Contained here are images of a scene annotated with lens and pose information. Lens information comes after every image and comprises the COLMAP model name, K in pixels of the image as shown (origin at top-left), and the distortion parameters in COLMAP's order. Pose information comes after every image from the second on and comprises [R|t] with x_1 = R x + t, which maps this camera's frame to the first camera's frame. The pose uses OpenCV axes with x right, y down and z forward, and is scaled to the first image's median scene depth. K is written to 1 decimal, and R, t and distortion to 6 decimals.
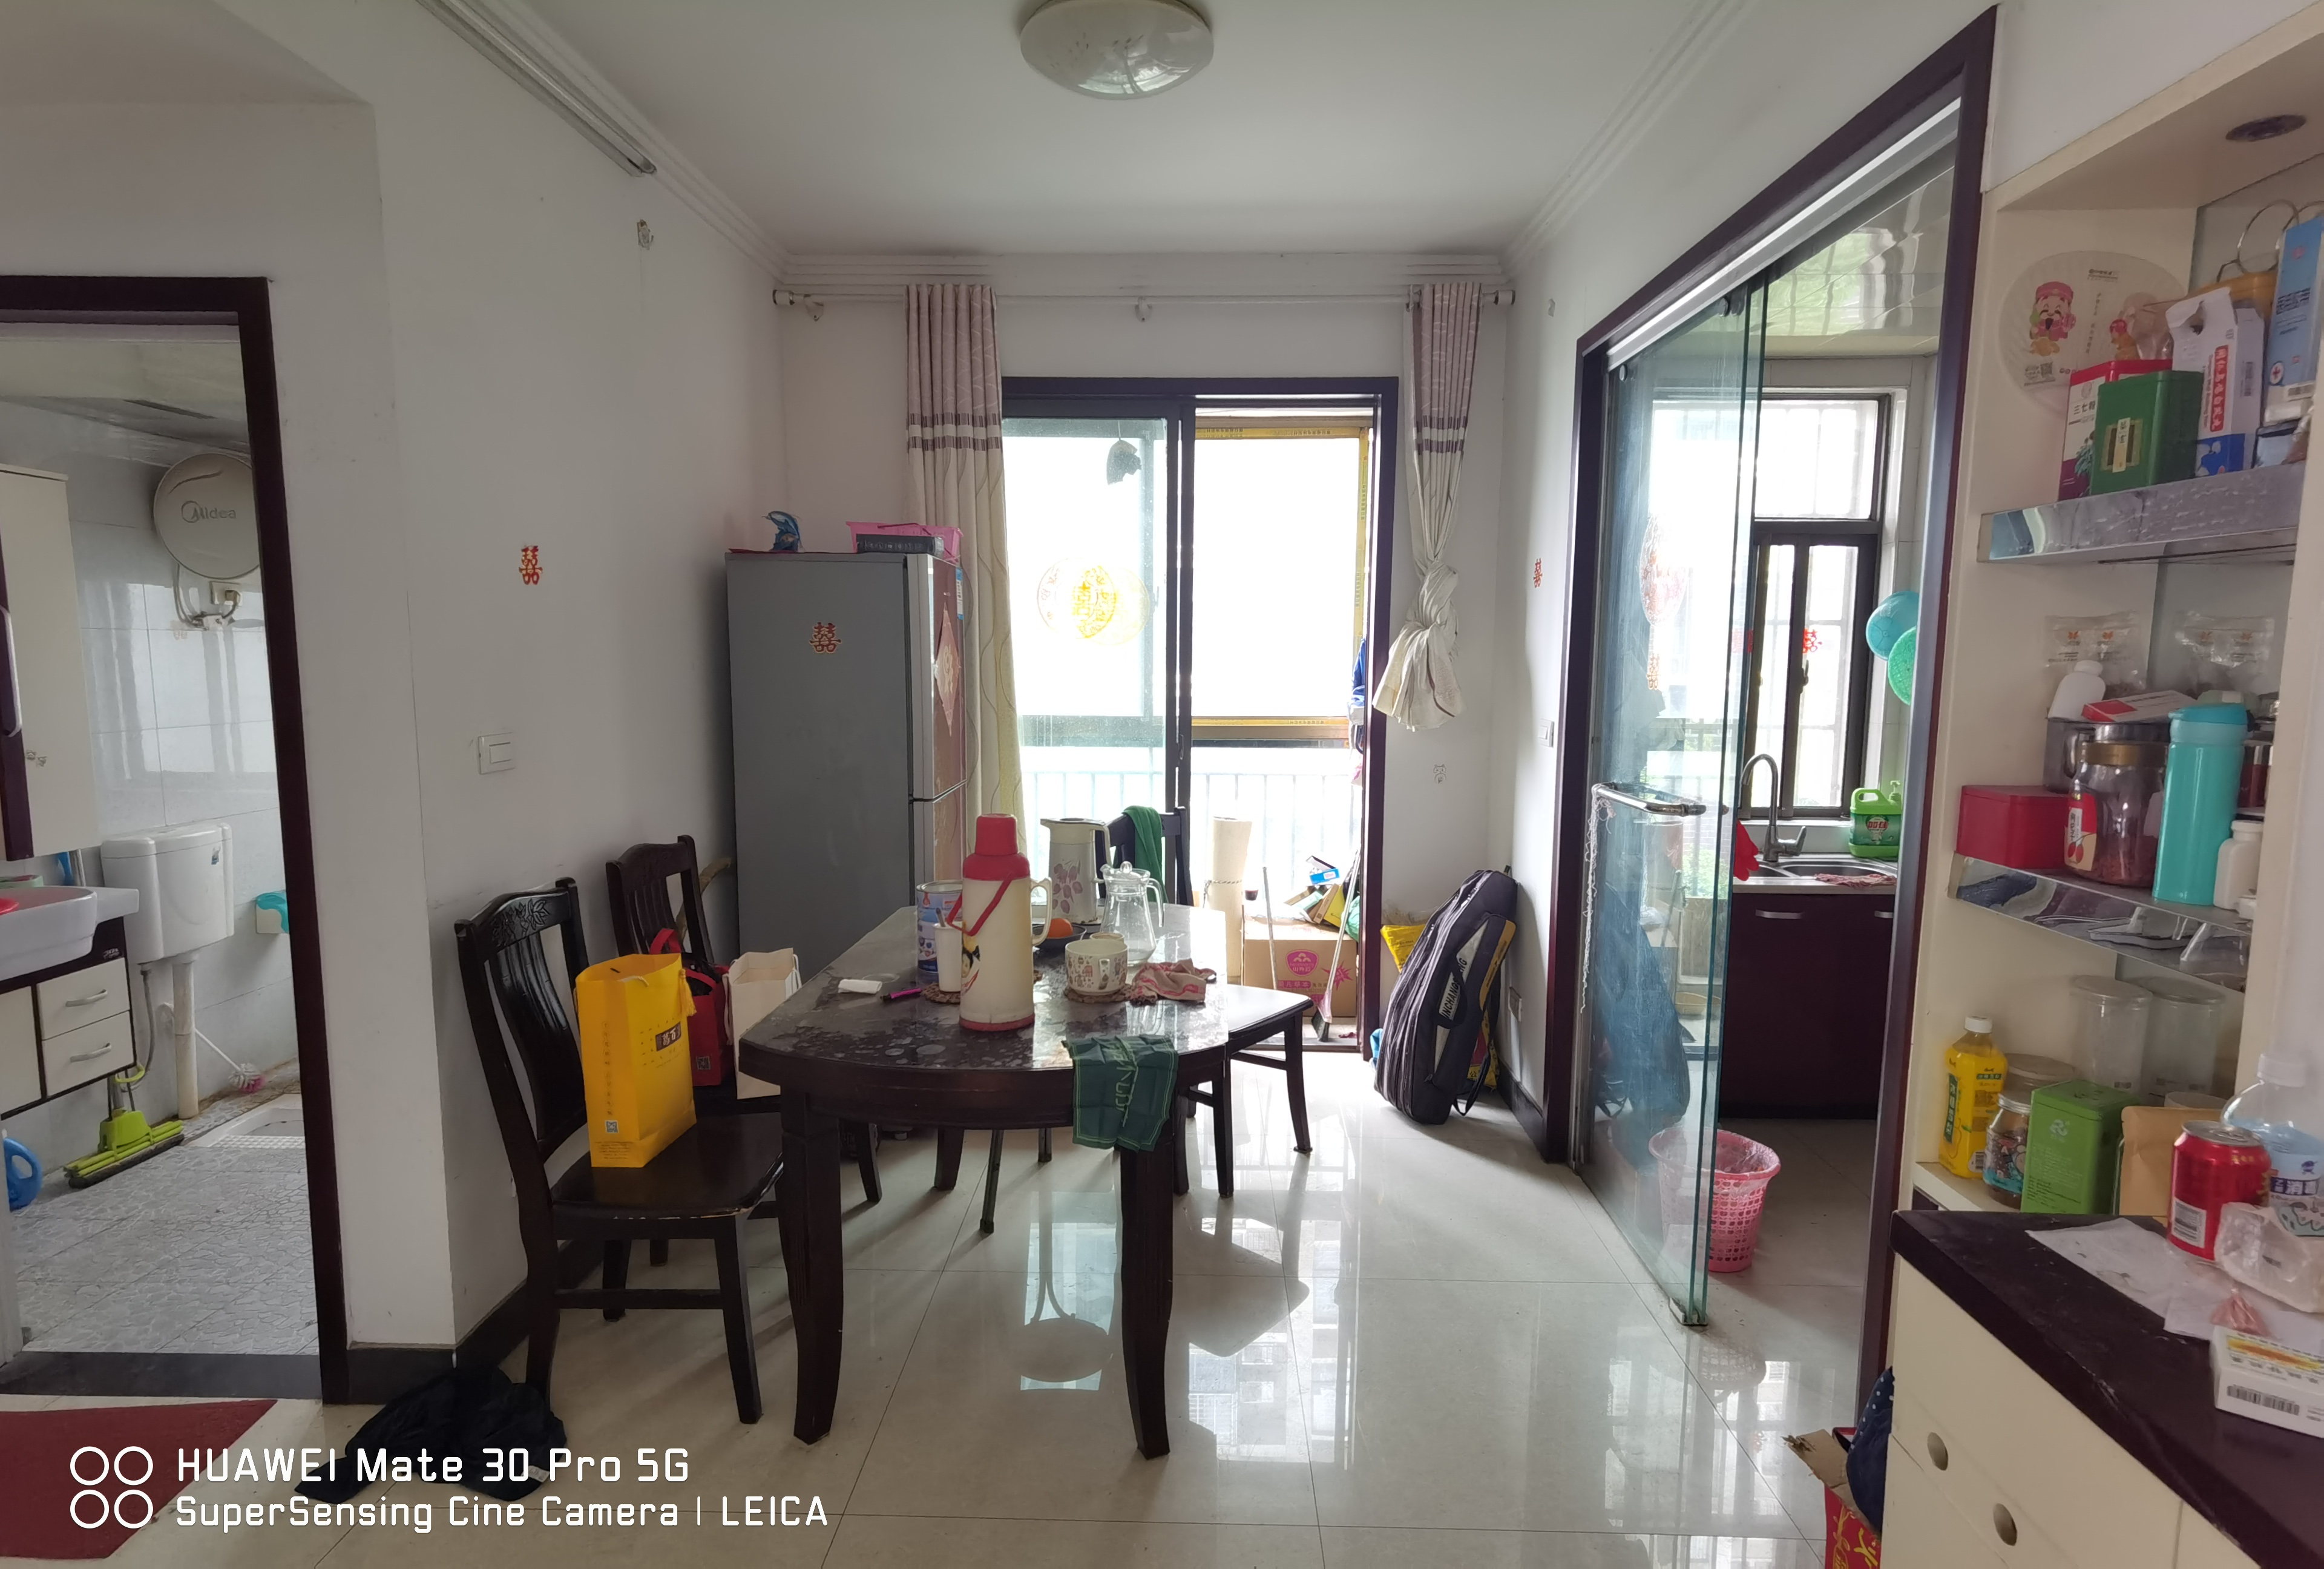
lens RADIAL K [[1199.1, 0, 1162.0], [0, 1199.1, 784.5], [0, 0, 1]] dist [0.033588, 0.000573]
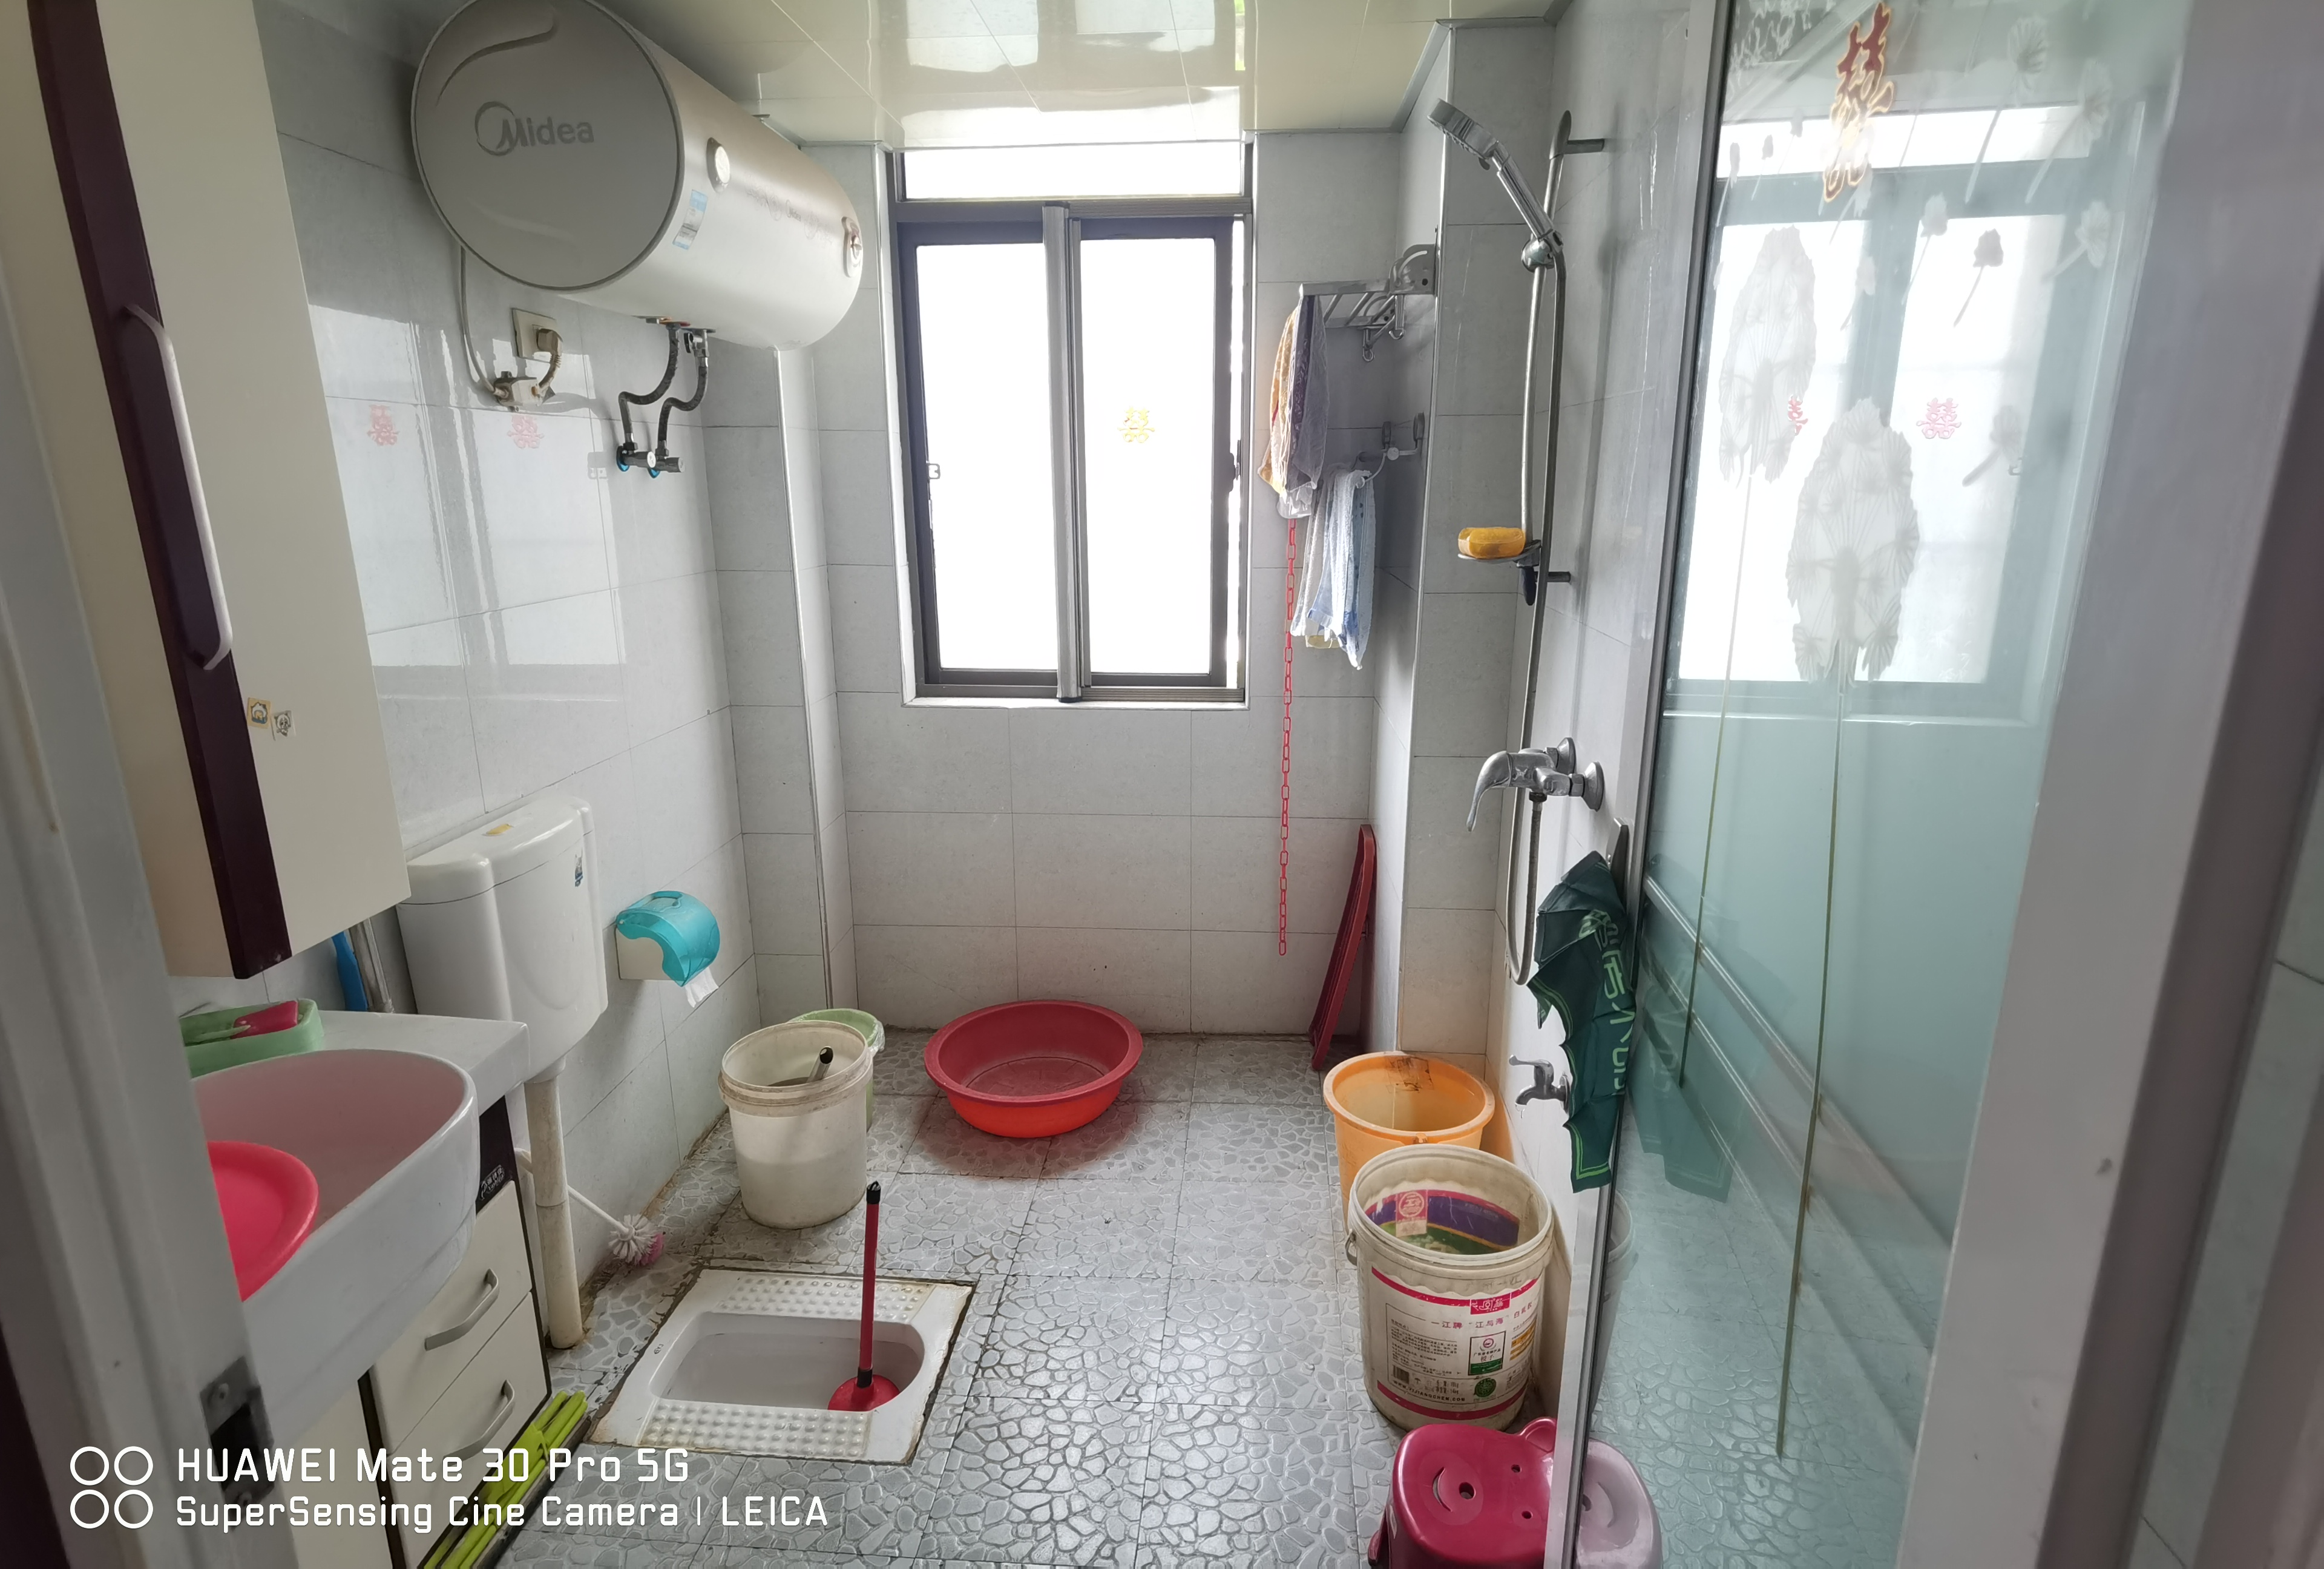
lens RADIAL K [[1228.5, 0, 1162.0], [0, 1228.5, 784.5], [0, 0, 1]] dist [0.036196, 0.000451]
pose [[0.998357, 0.005024, -0.057084, -0.513364], [0.003233, 0.989626, 0.143629, -0.050994], [0.057213, -0.143578, 0.987984, 0.520775]]
